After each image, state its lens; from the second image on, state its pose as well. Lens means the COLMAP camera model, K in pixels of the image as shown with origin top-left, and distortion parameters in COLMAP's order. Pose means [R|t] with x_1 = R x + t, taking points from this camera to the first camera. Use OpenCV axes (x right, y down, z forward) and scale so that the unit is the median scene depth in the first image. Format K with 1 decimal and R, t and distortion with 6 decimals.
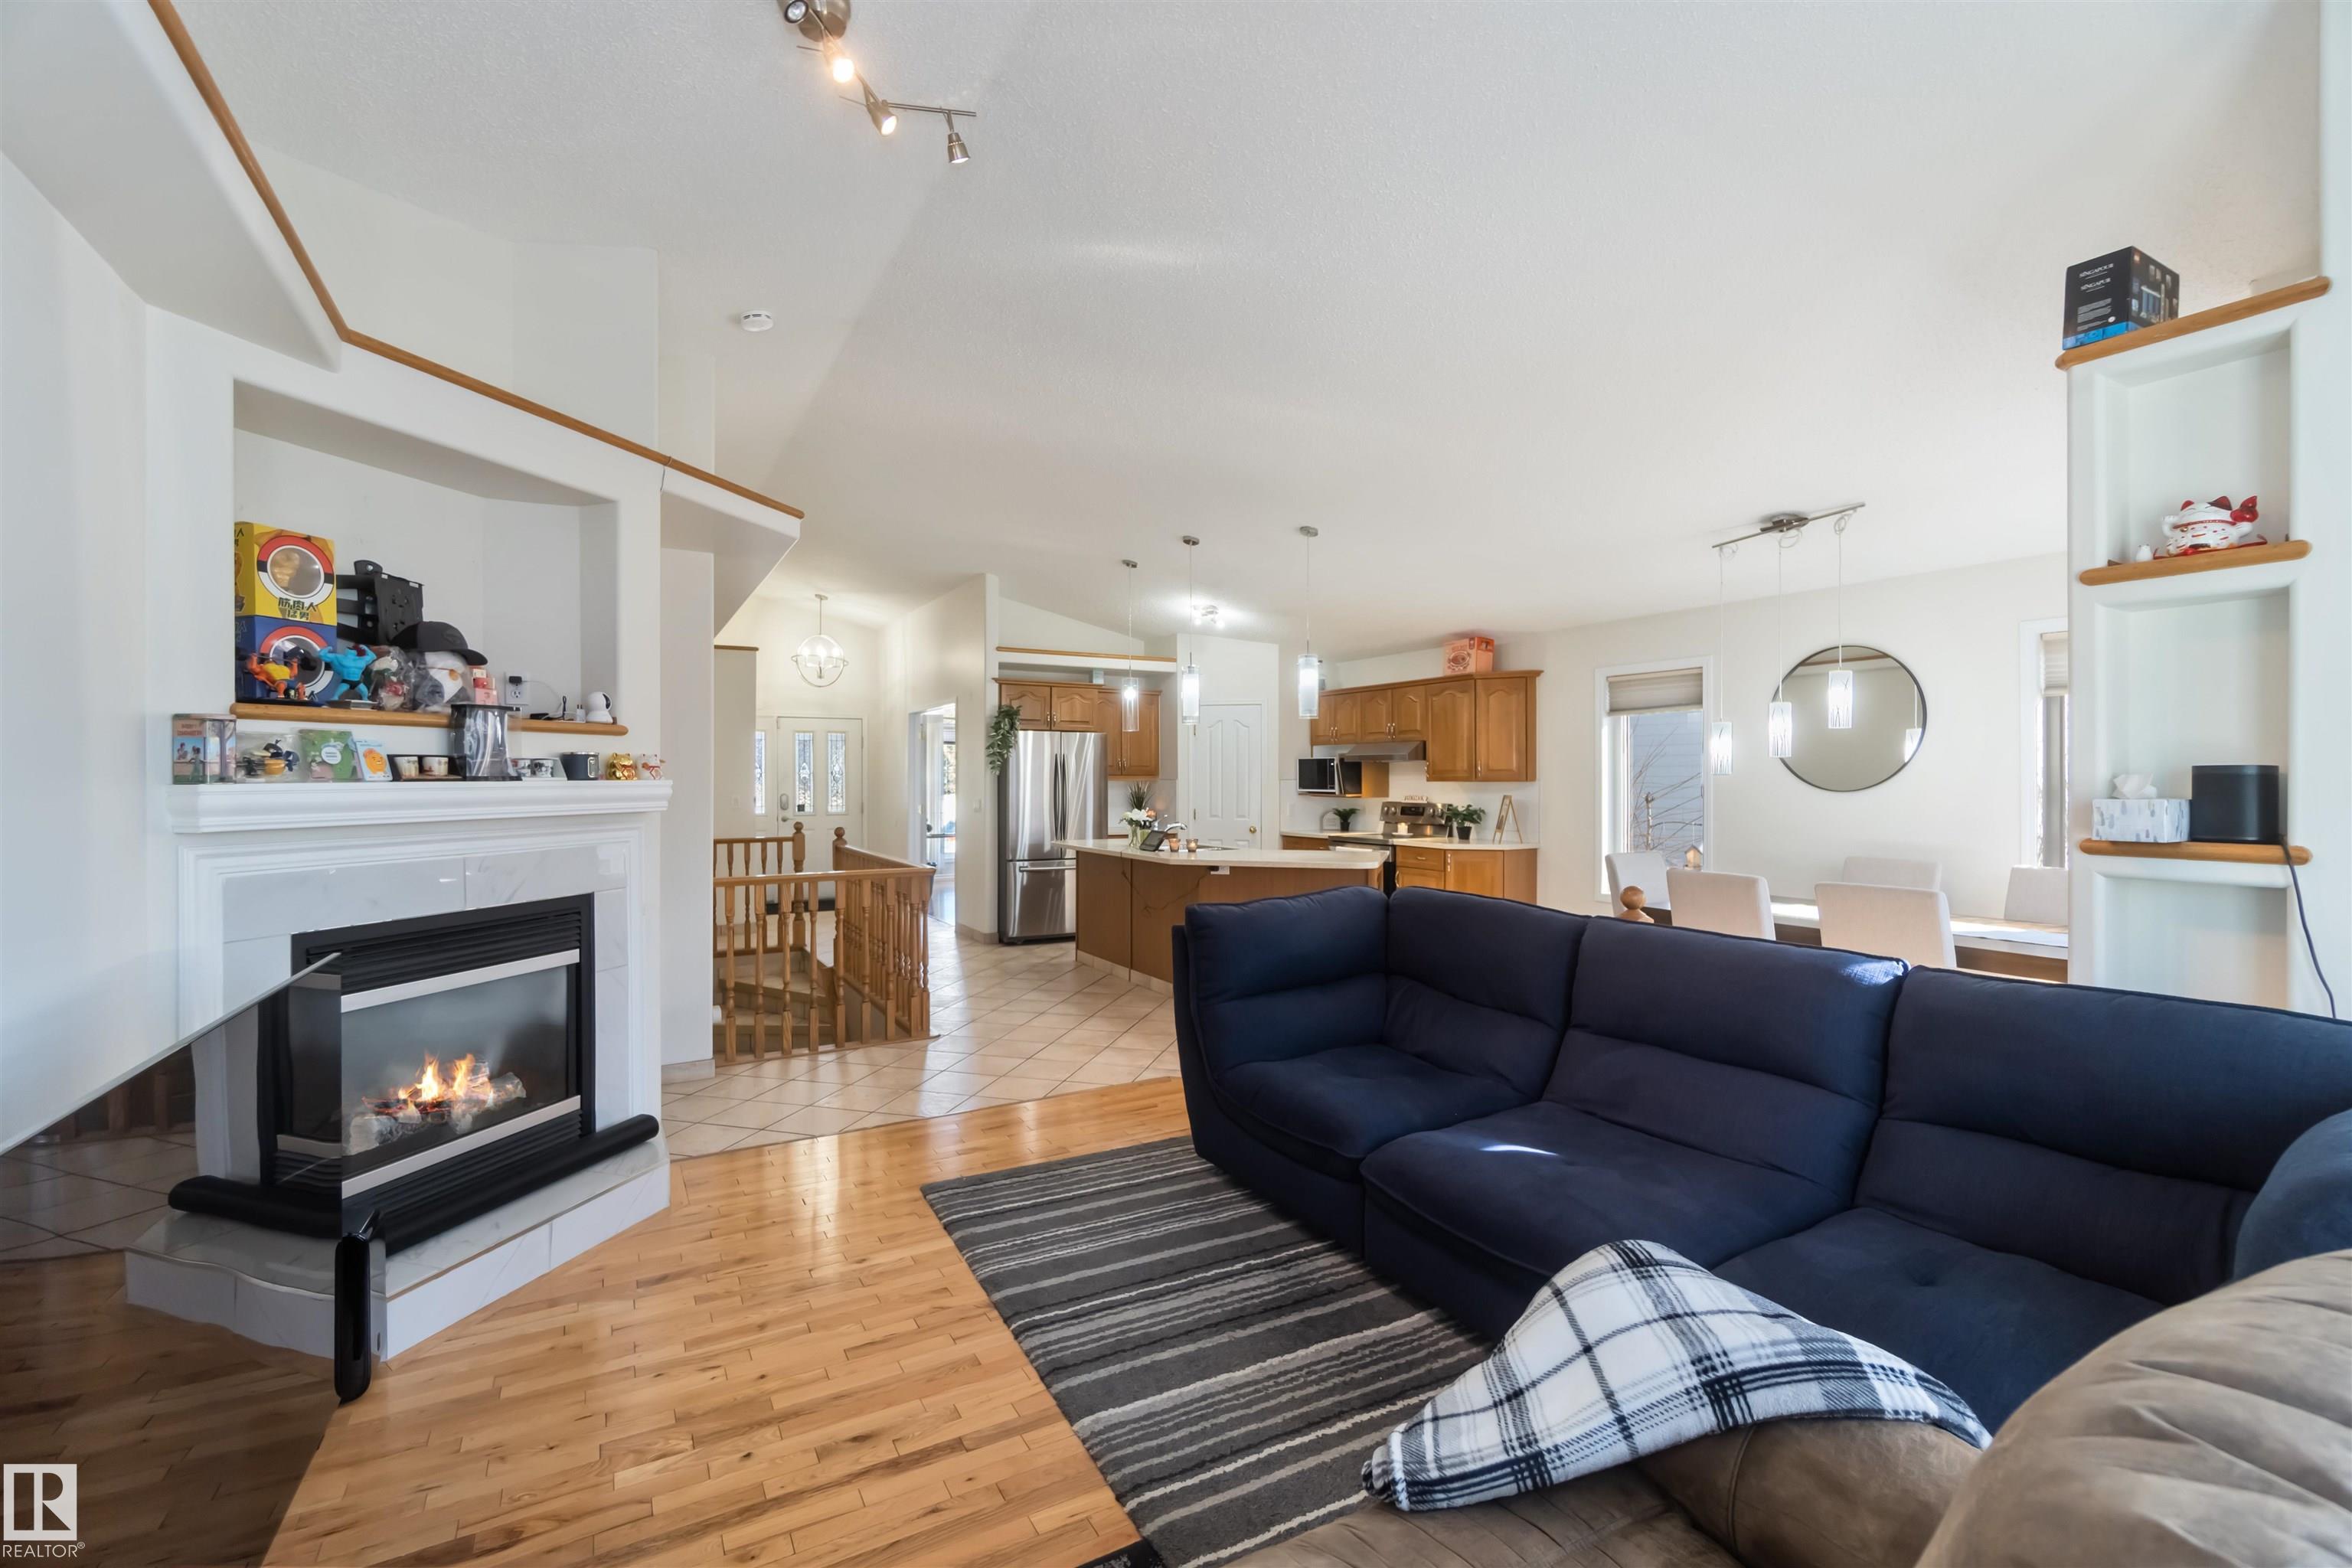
lens RADIAL K [[1020.4, 0, 1161.7], [0, 1020.4, 780.1], [0, 0, 1]] dist [-0.005966, 0.001932]
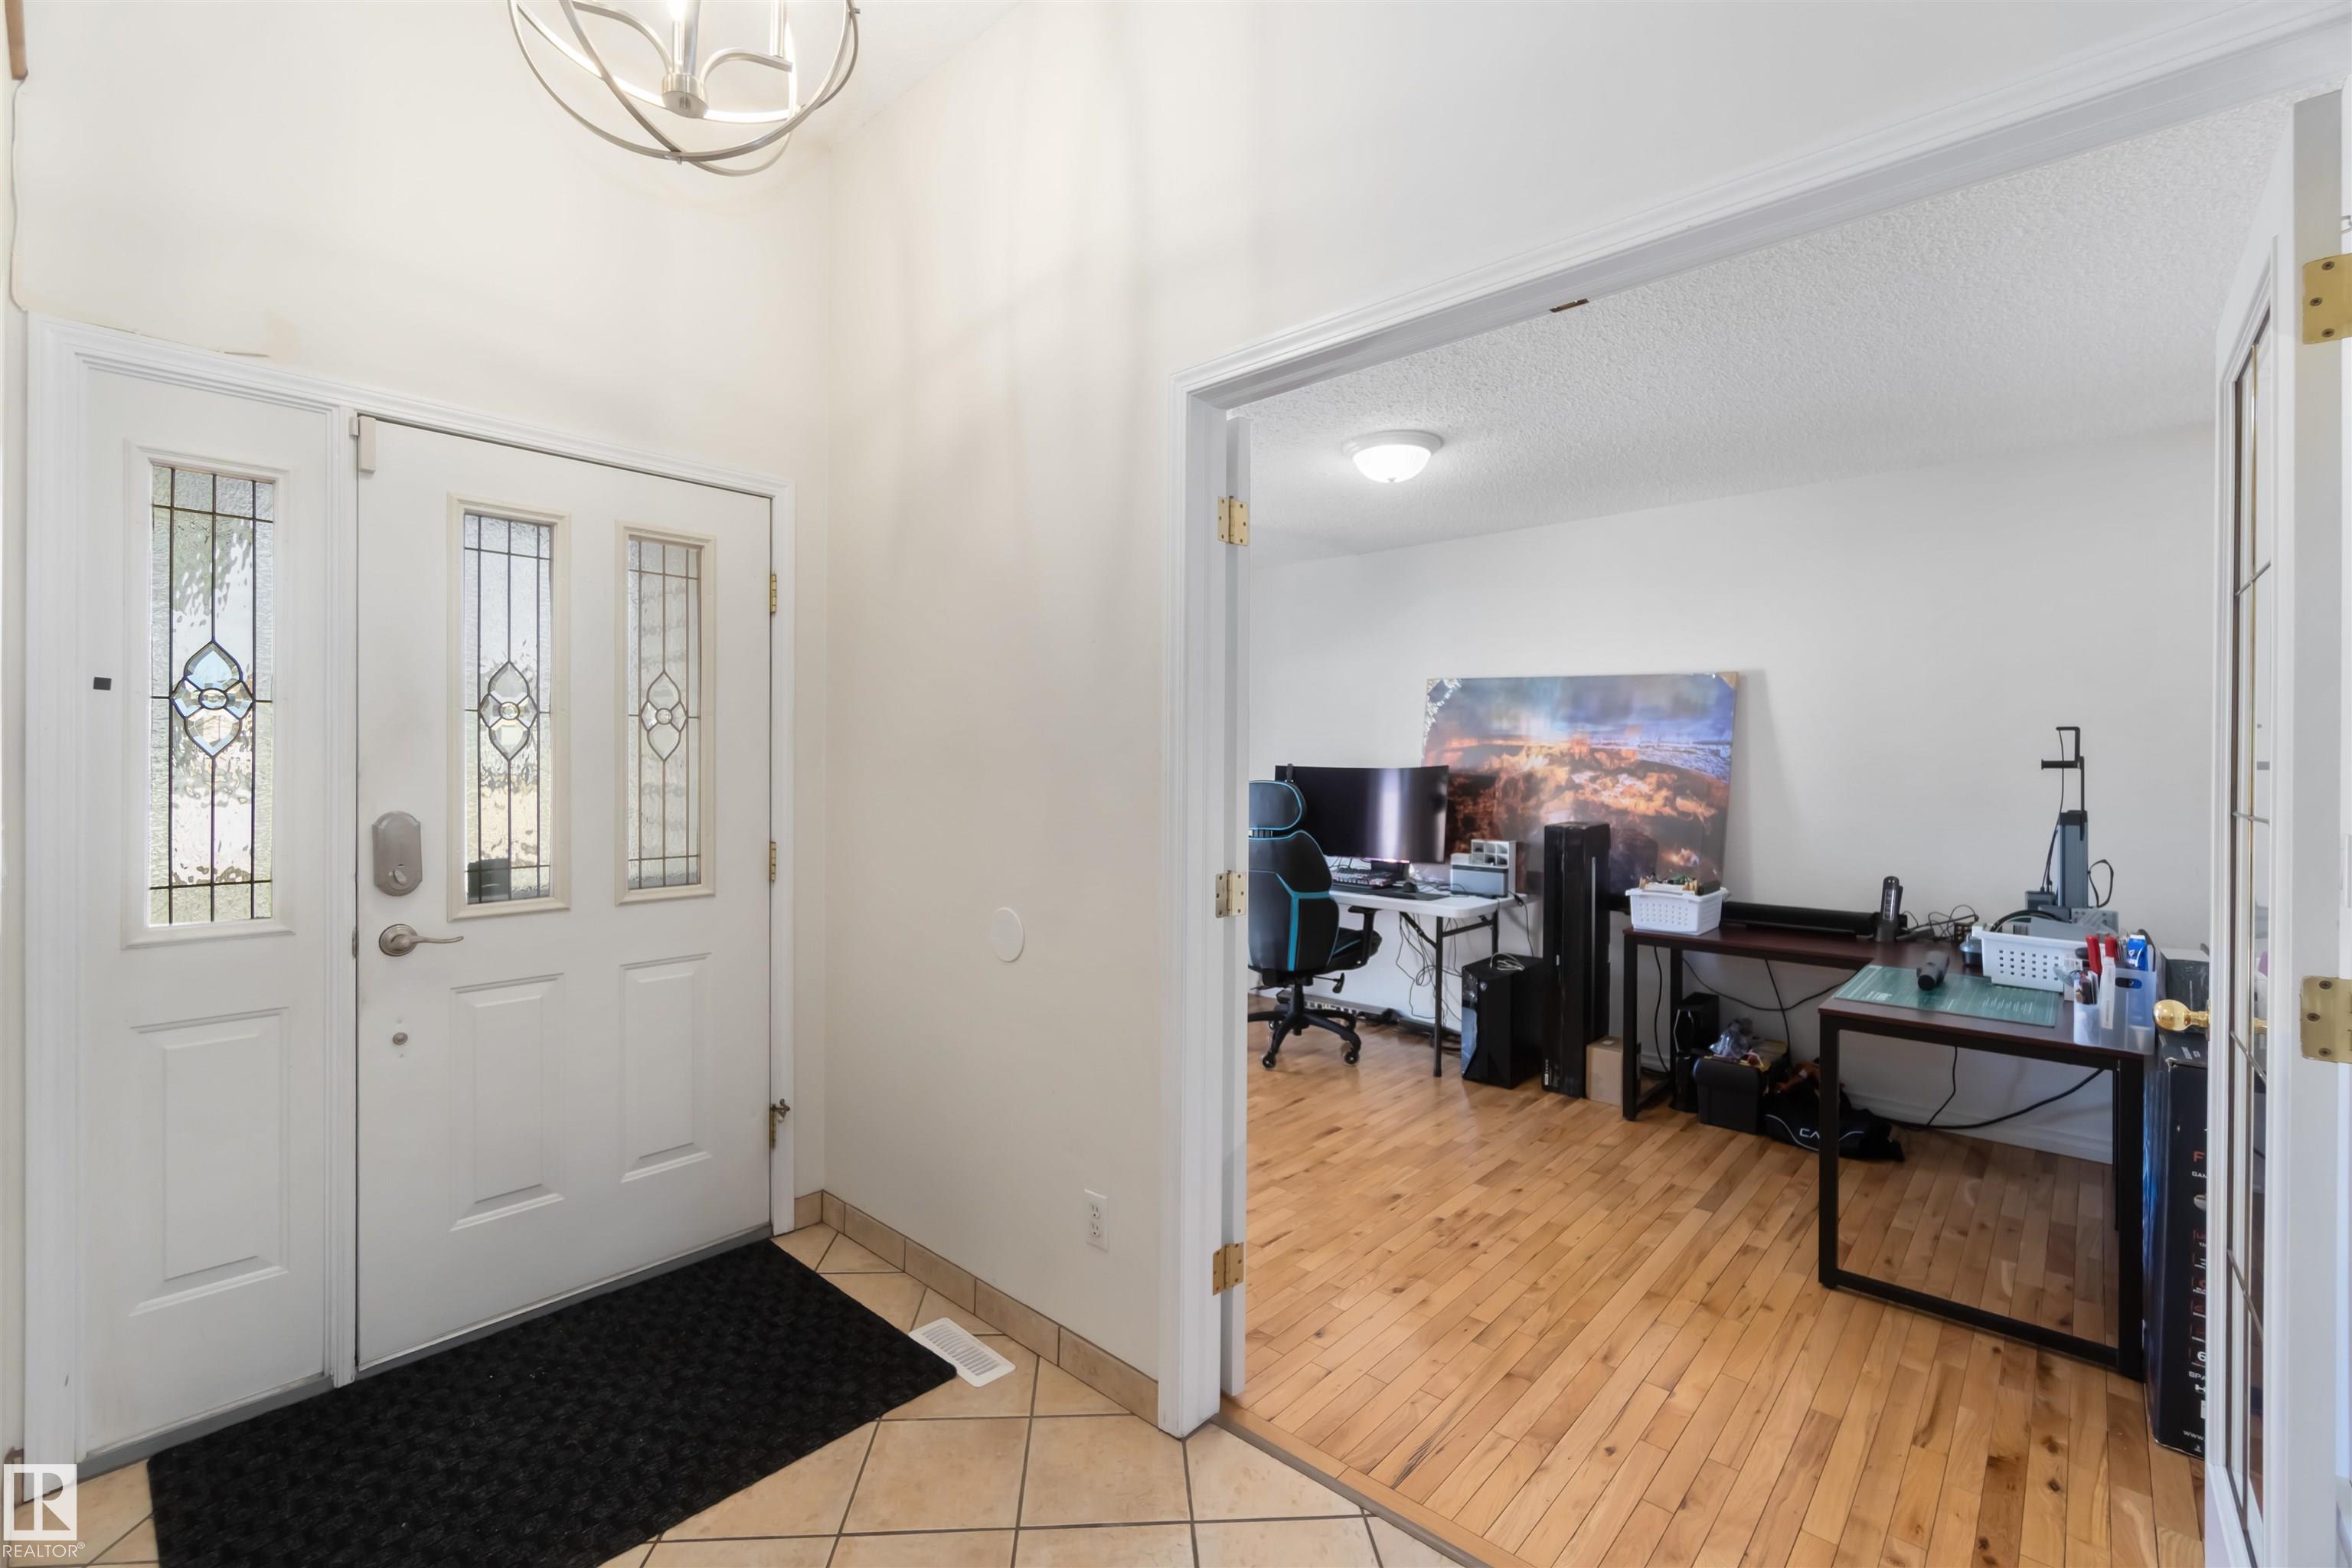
lens RADIAL K [[1020.4, 0, 1170.4], [0, 1020.4, 763.1], [0, 0, 1]] dist [-0.005966, 0.001932]
pose [[0.948635, 0.006037, 0.316315, -0.431069], [-0.006234, 0.999980, -0.000389, 0.004466], [-0.316311, -0.001603, 0.948654, 1.135919]]
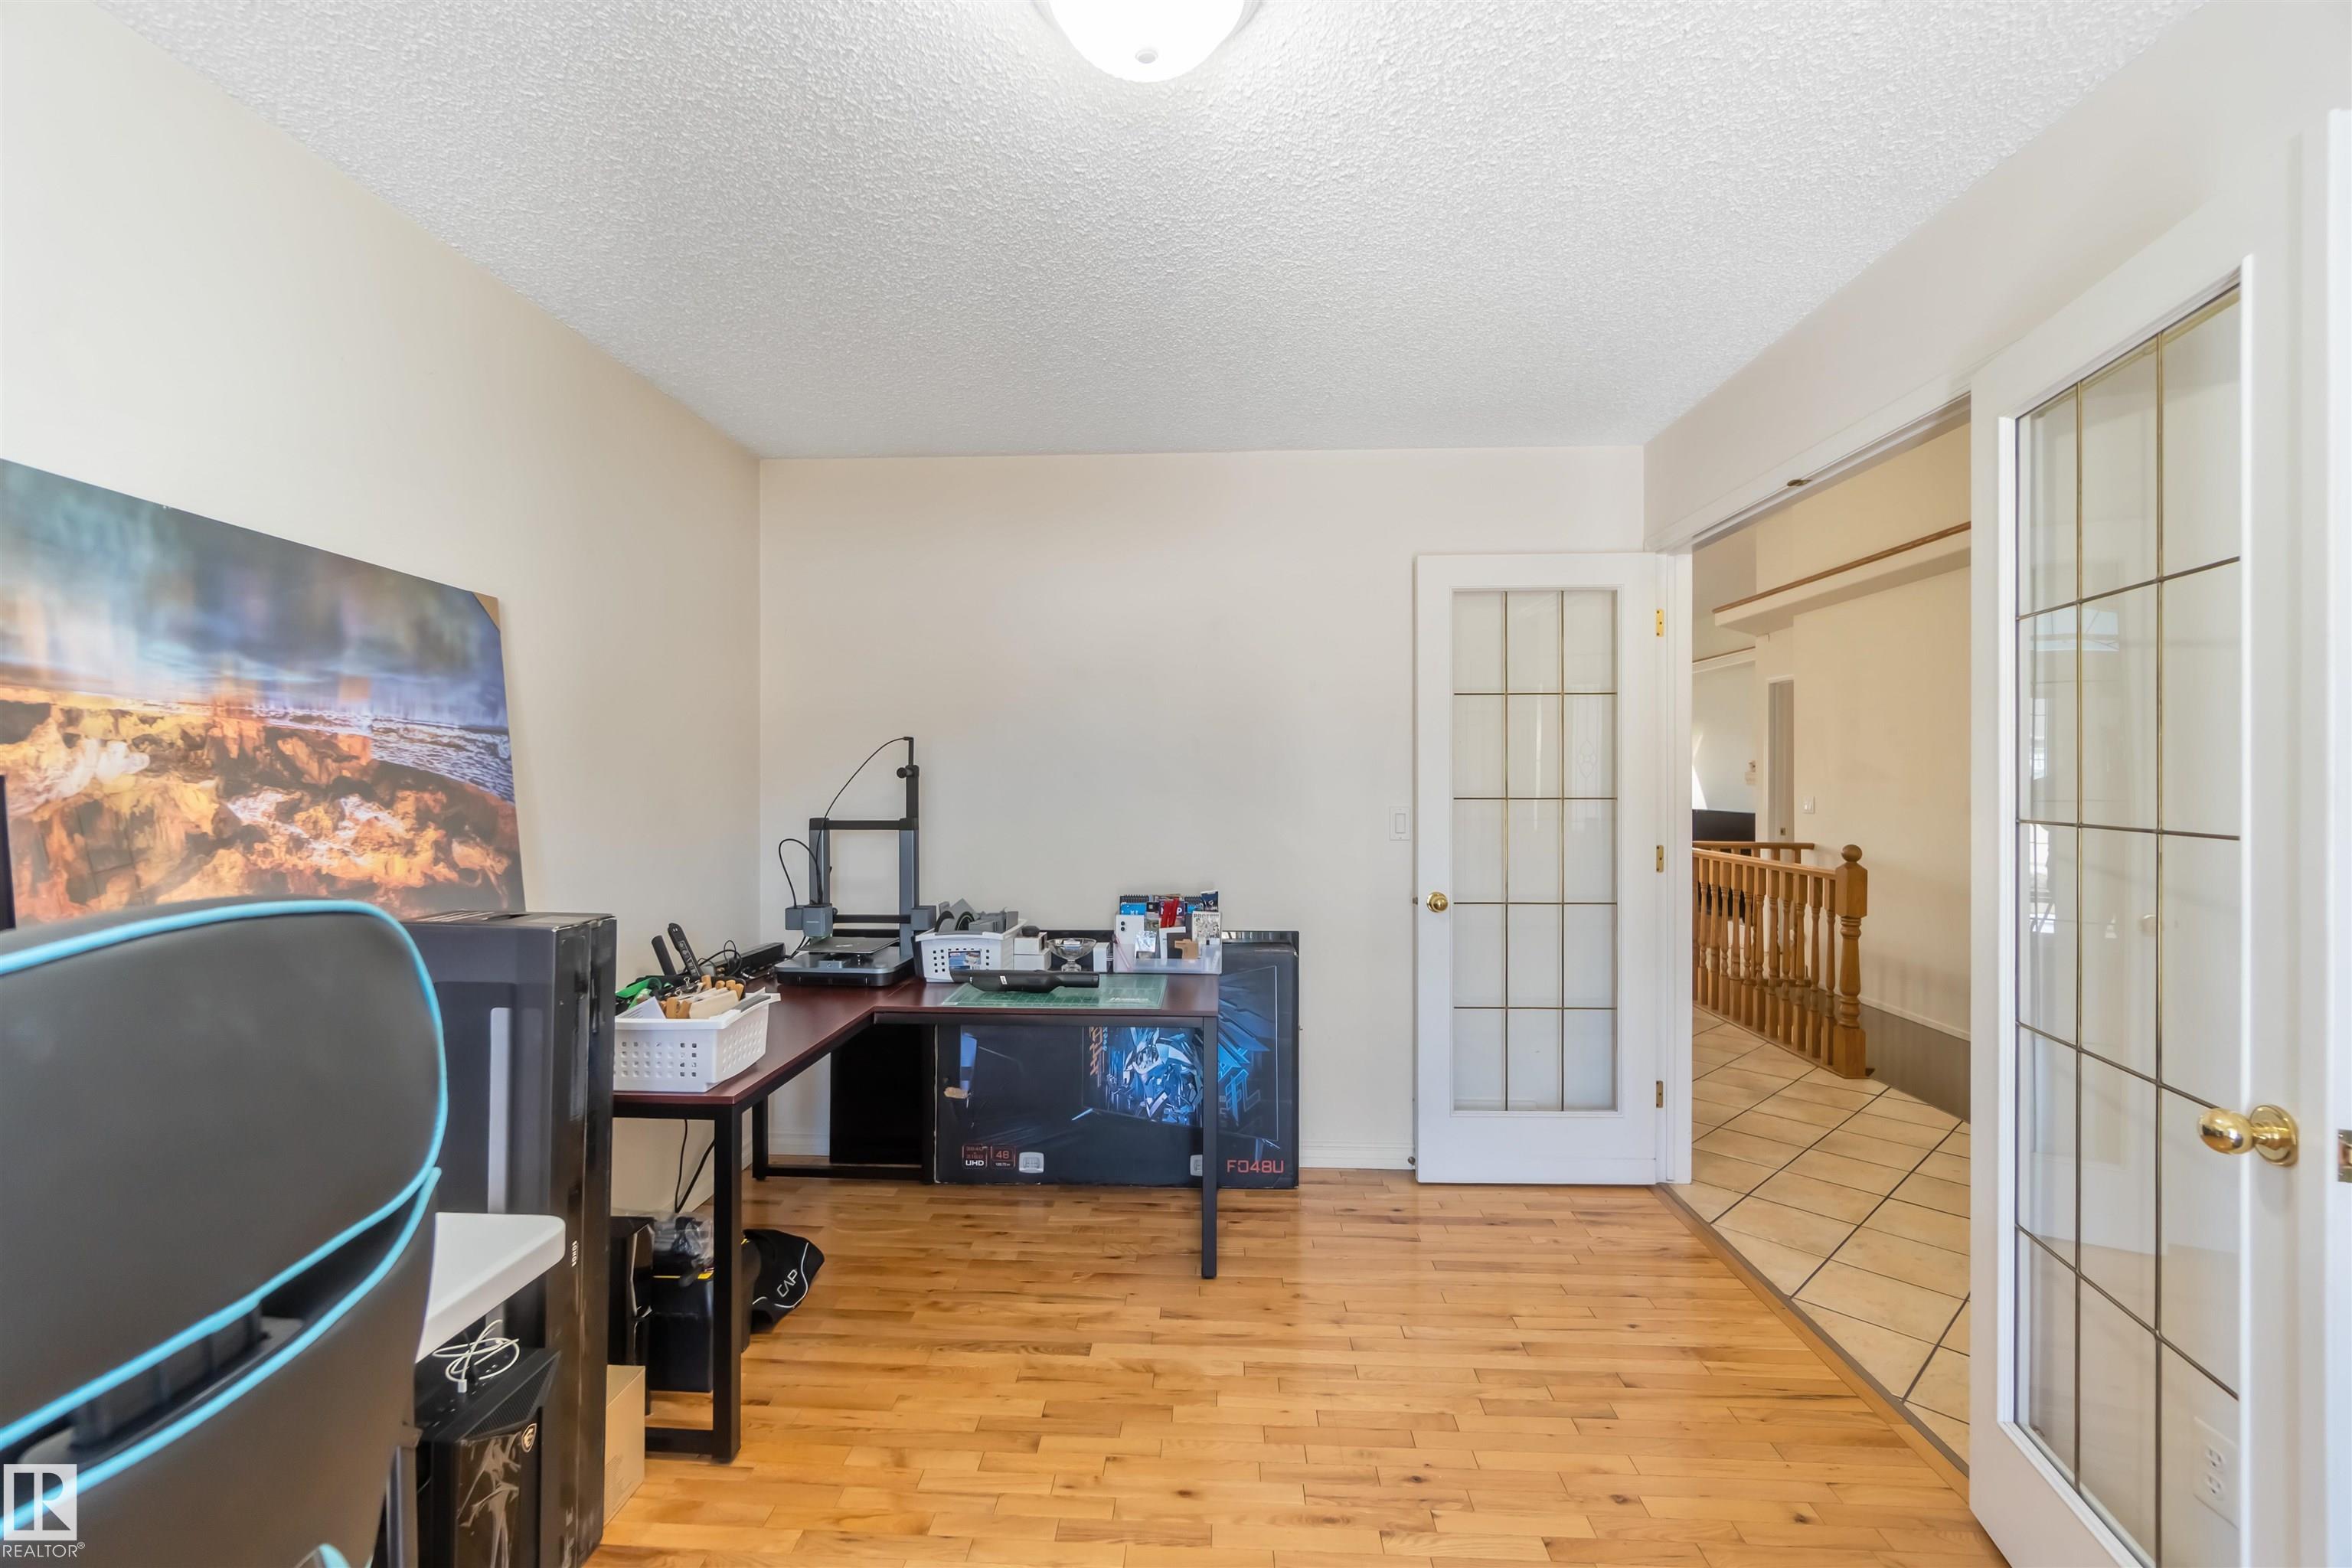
lens RADIAL K [[1020.4, 0, 1168.6], [0, 1020.4, 789.0], [0, 0, 1]] dist [-0.005966, 0.001932]
pose [[-0.843632, -0.004179, 0.536906, -0.290851], [0.002010, 0.999938, 0.010941, 0.005125], [-0.536918, 0.010309, -0.843571, 1.691882]]
